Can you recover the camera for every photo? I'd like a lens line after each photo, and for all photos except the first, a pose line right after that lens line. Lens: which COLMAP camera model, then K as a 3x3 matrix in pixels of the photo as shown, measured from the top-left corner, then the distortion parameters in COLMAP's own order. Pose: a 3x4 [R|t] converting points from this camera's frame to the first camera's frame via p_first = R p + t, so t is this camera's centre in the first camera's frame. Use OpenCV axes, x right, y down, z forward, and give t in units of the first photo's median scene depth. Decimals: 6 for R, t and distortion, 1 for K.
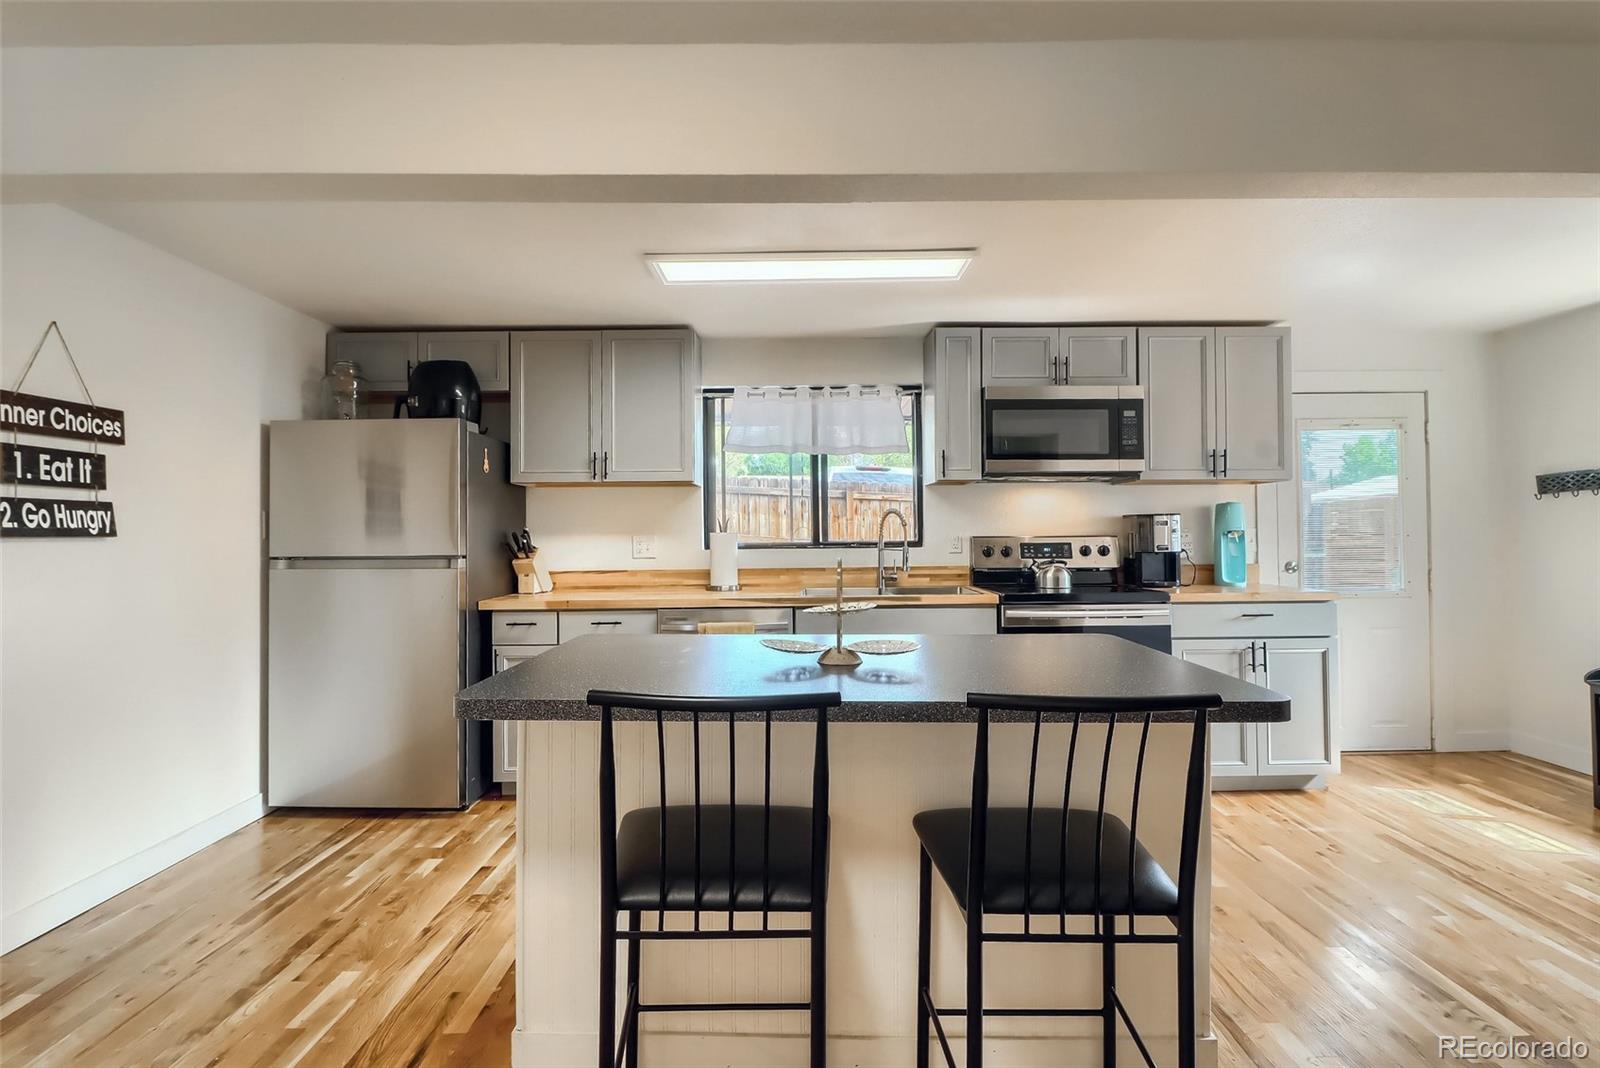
lens RADIAL K [[763.0, 0, 800.0], [0, 763.0, 534.0], [0, 0, 1]] dist [-0.000356, -0.009456]
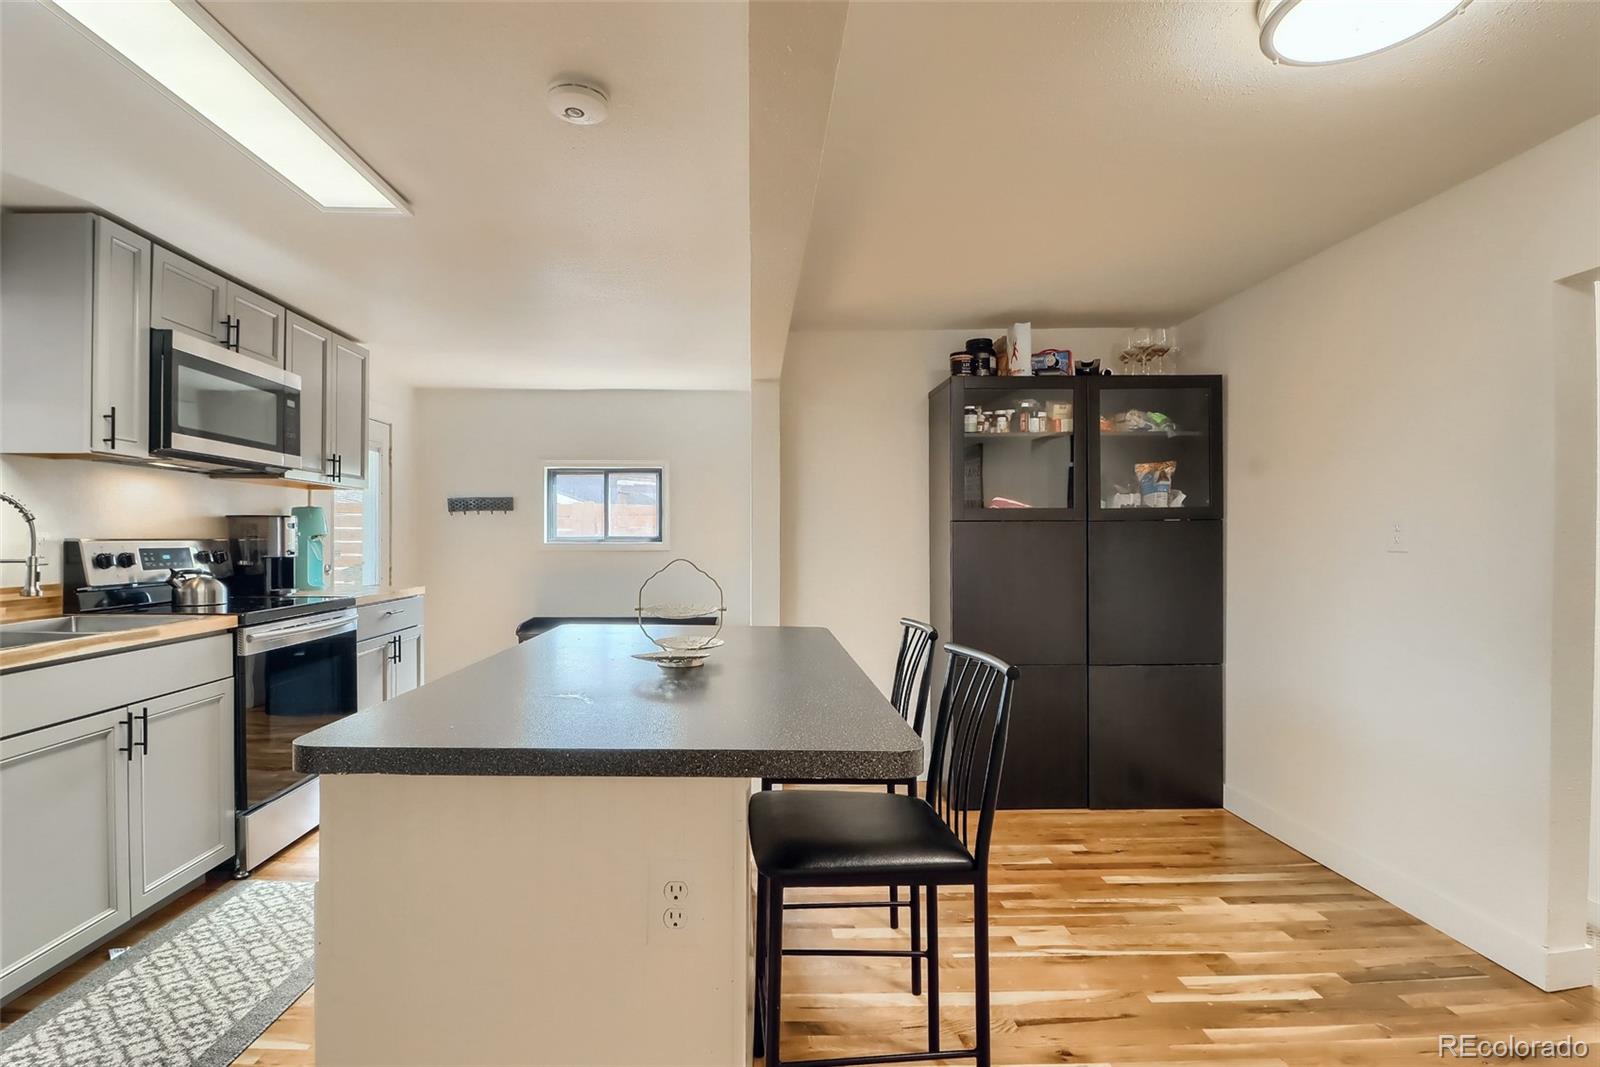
lens RADIAL K [[763.0, 0, 800.0], [0, 763.0, 533.5], [0, 0, 1]] dist [-0.000356, -0.009456]
pose [[-0.051014, 0.014696, 0.998590, -0.489317], [0.001722, 0.999892, -0.014628, 0.010241], [-0.998696, 0.000973, -0.051034, 0.435139]]
